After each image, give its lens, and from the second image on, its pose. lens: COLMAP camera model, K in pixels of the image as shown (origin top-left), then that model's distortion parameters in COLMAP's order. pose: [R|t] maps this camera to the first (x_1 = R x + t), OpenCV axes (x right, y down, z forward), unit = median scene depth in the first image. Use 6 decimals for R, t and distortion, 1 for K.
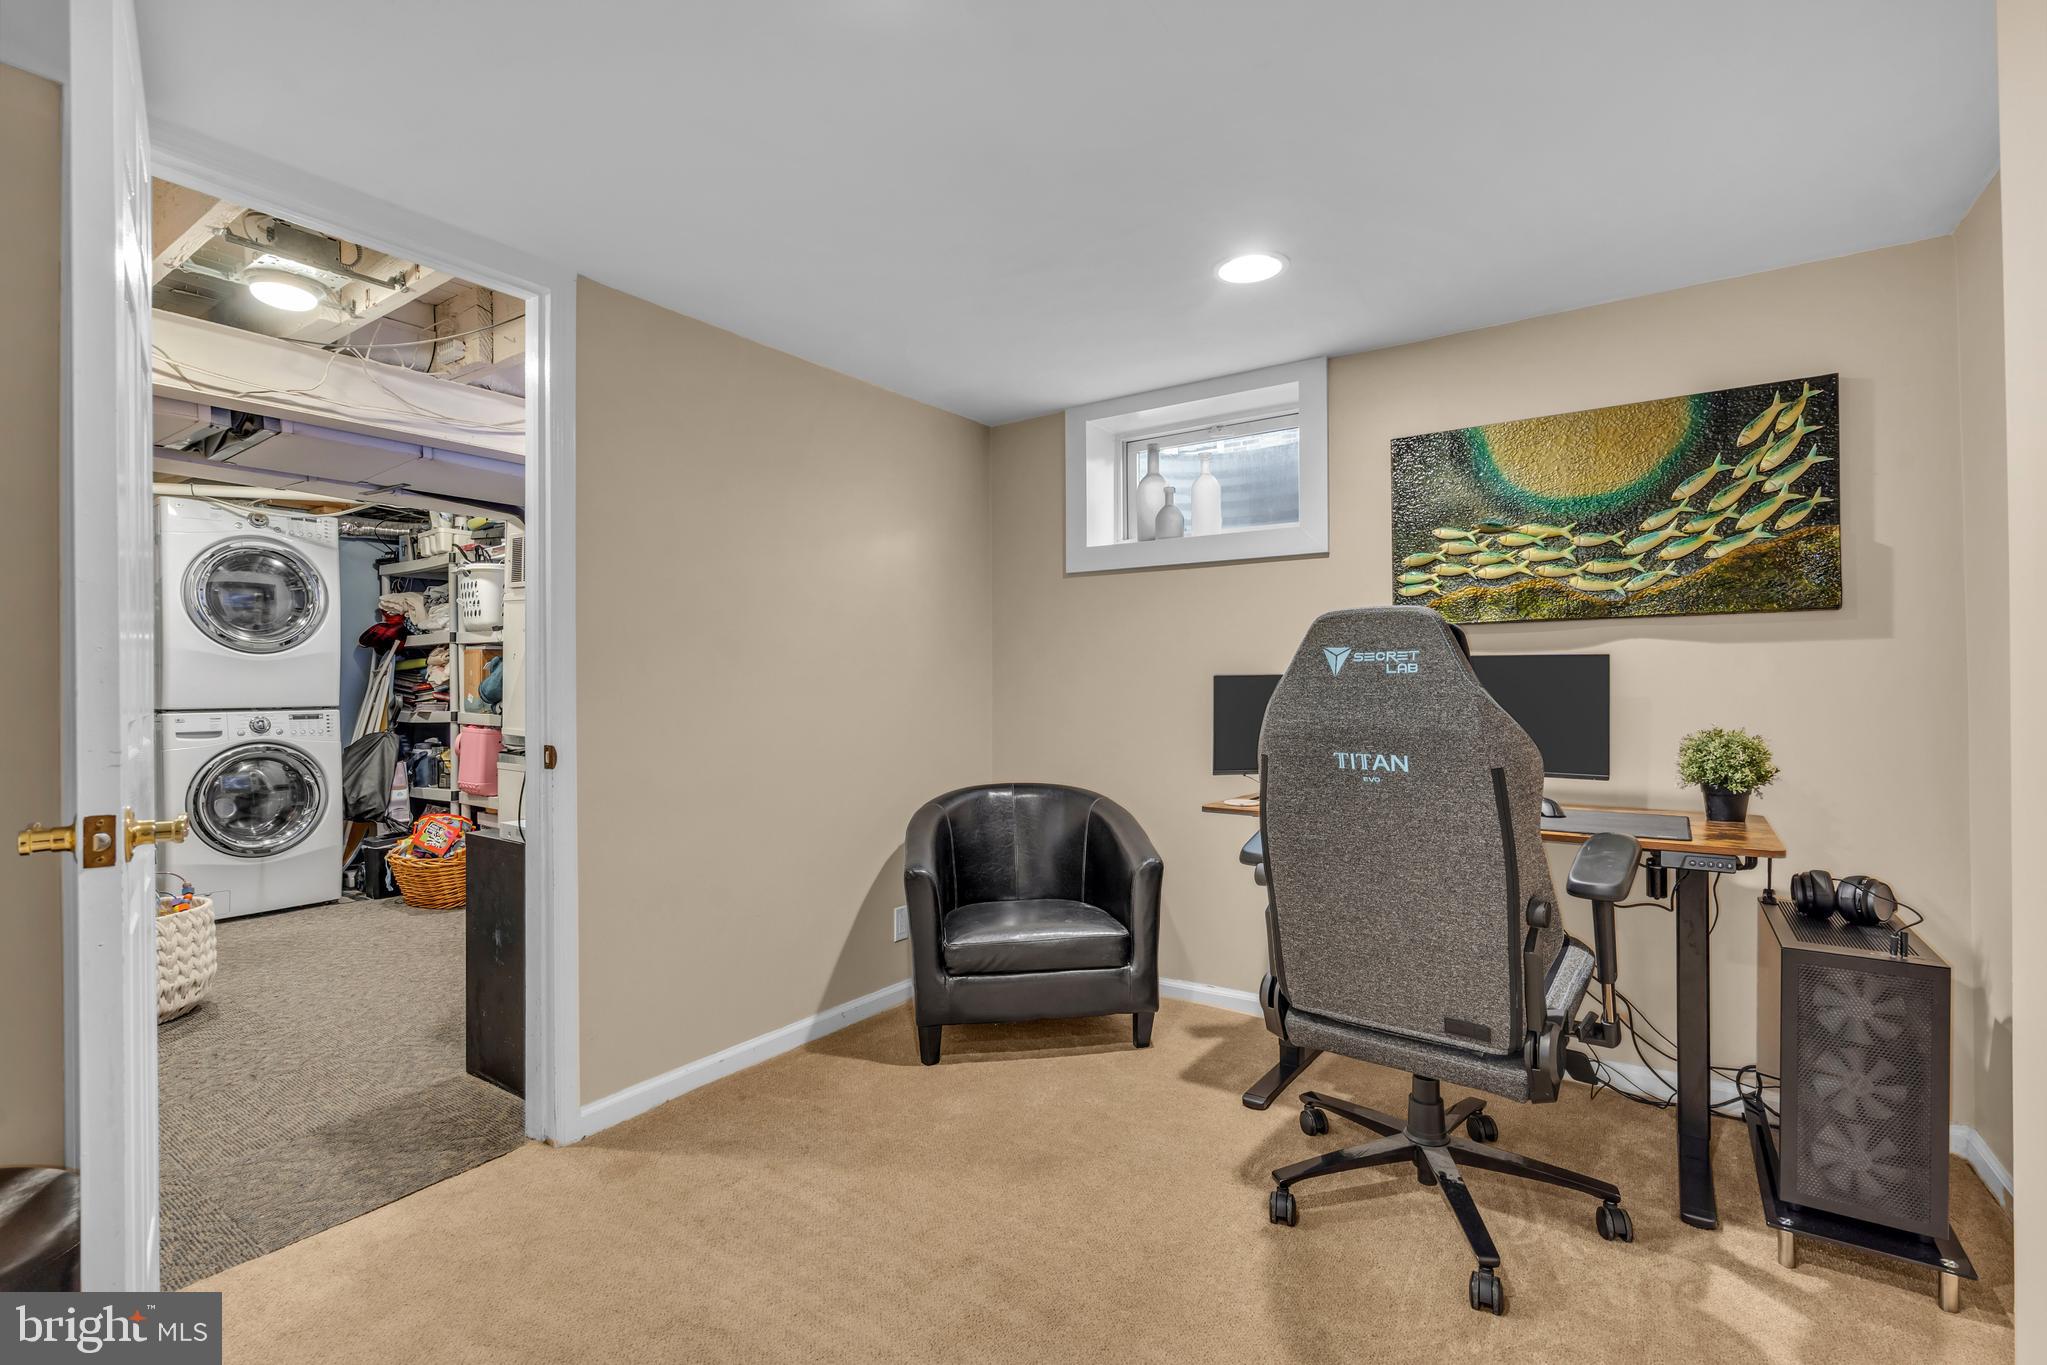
lens RADIAL K [[924.4, 0, 1024.6], [0, 924.4, 679.8], [0, 0, 1]] dist [-0.000411, -0.000958]
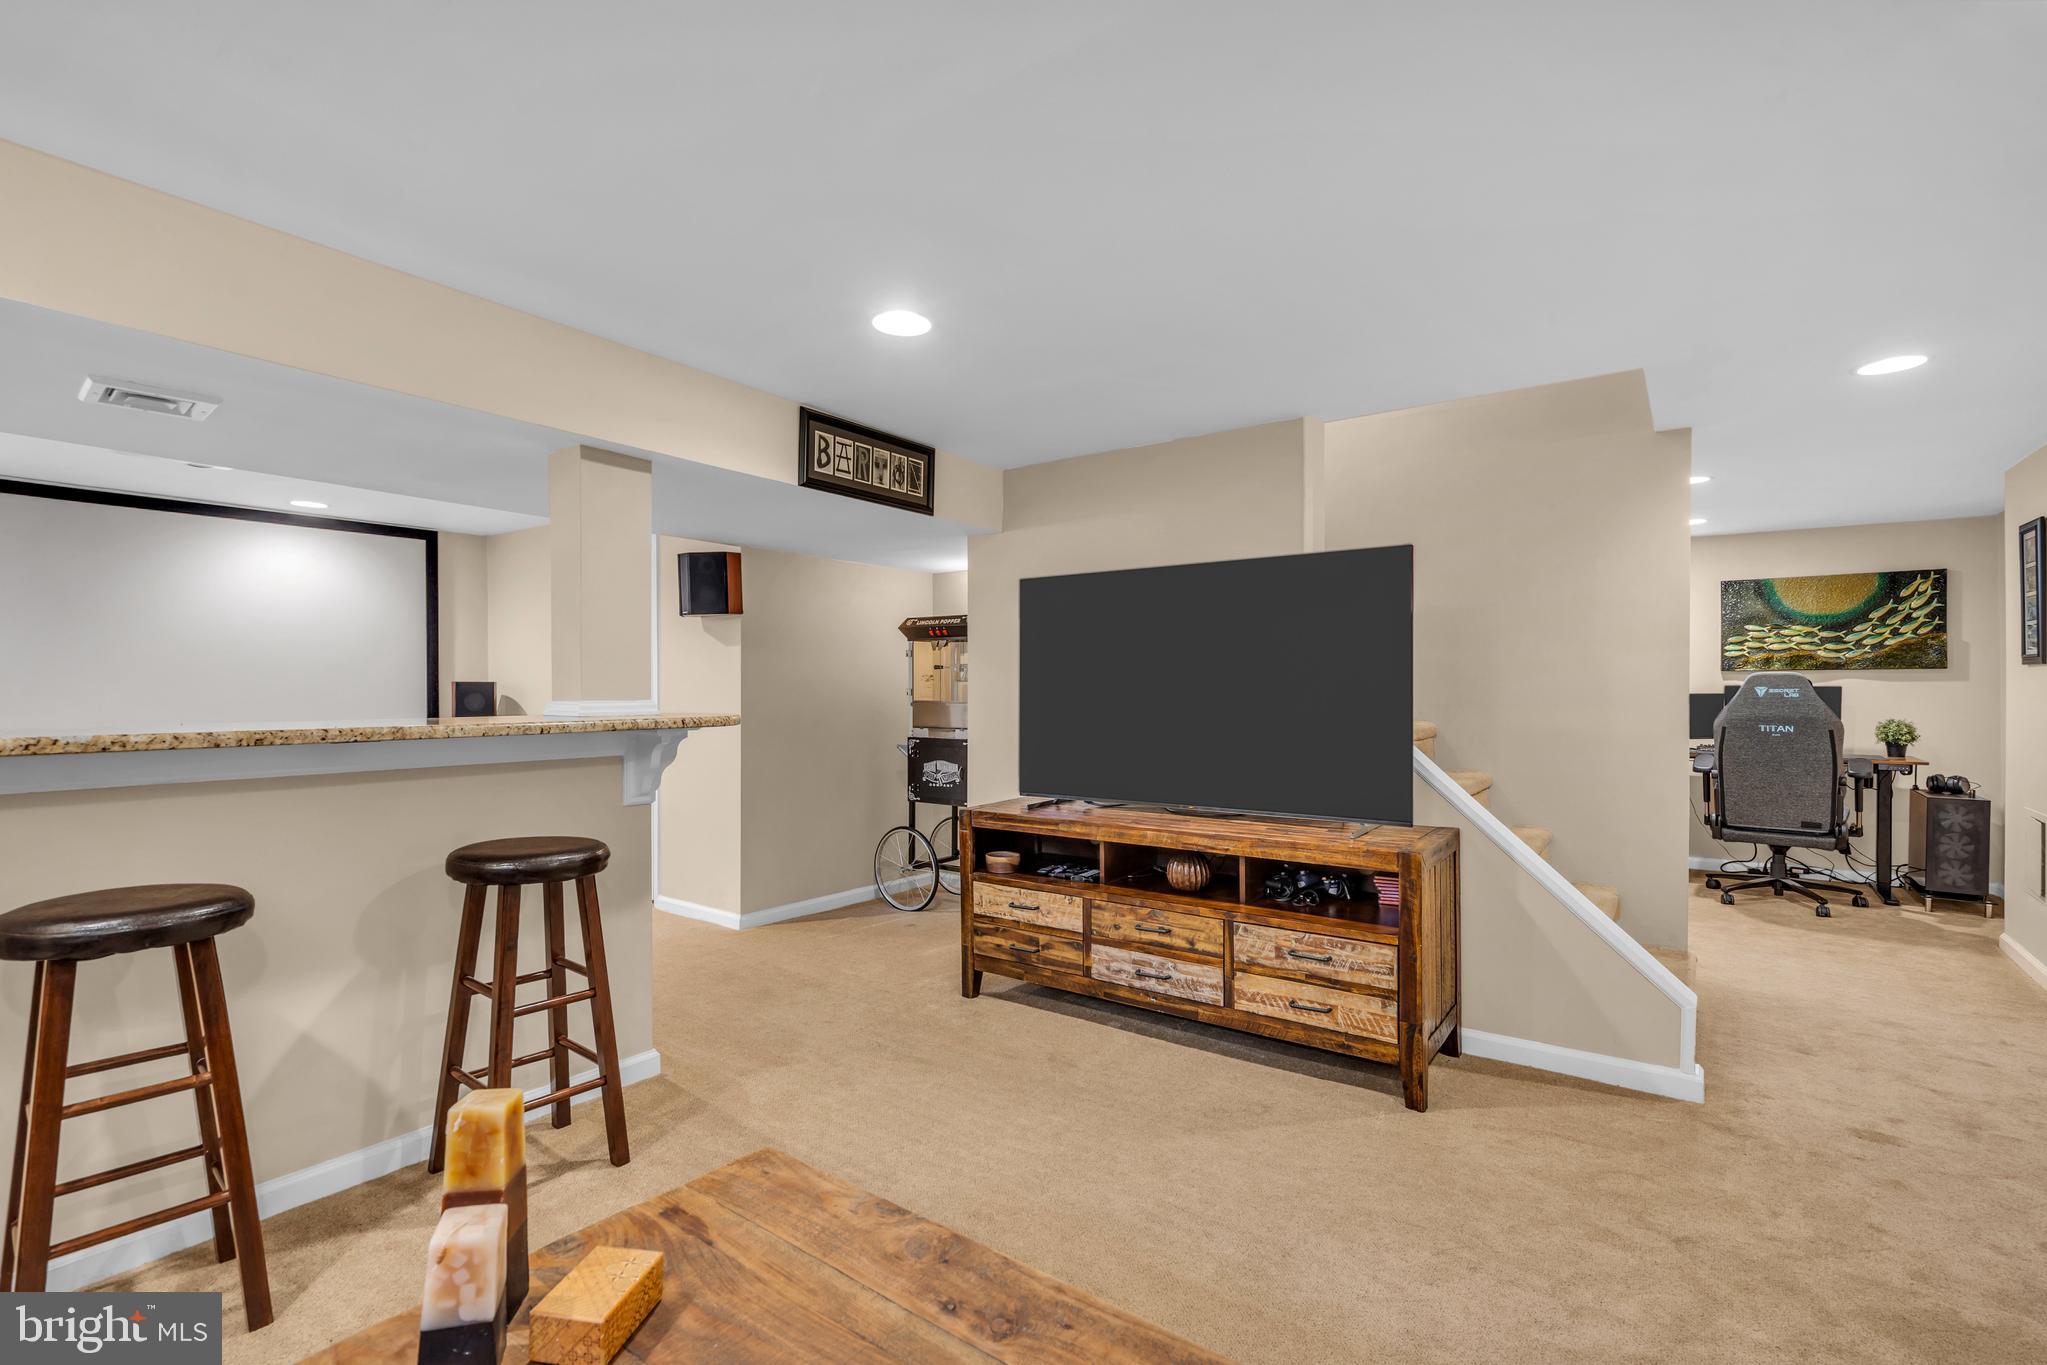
lens RADIAL K [[924.4, 0, 1028.7], [0, 924.4, 691.1], [0, 0, 1]] dist [-0.000411, -0.000958]
pose [[0.999524, 0.003676, -0.030627, -1.343894], [-0.003437, 0.999963, 0.007865, -0.028411], [0.030655, -0.007756, 0.999500, -1.384899]]
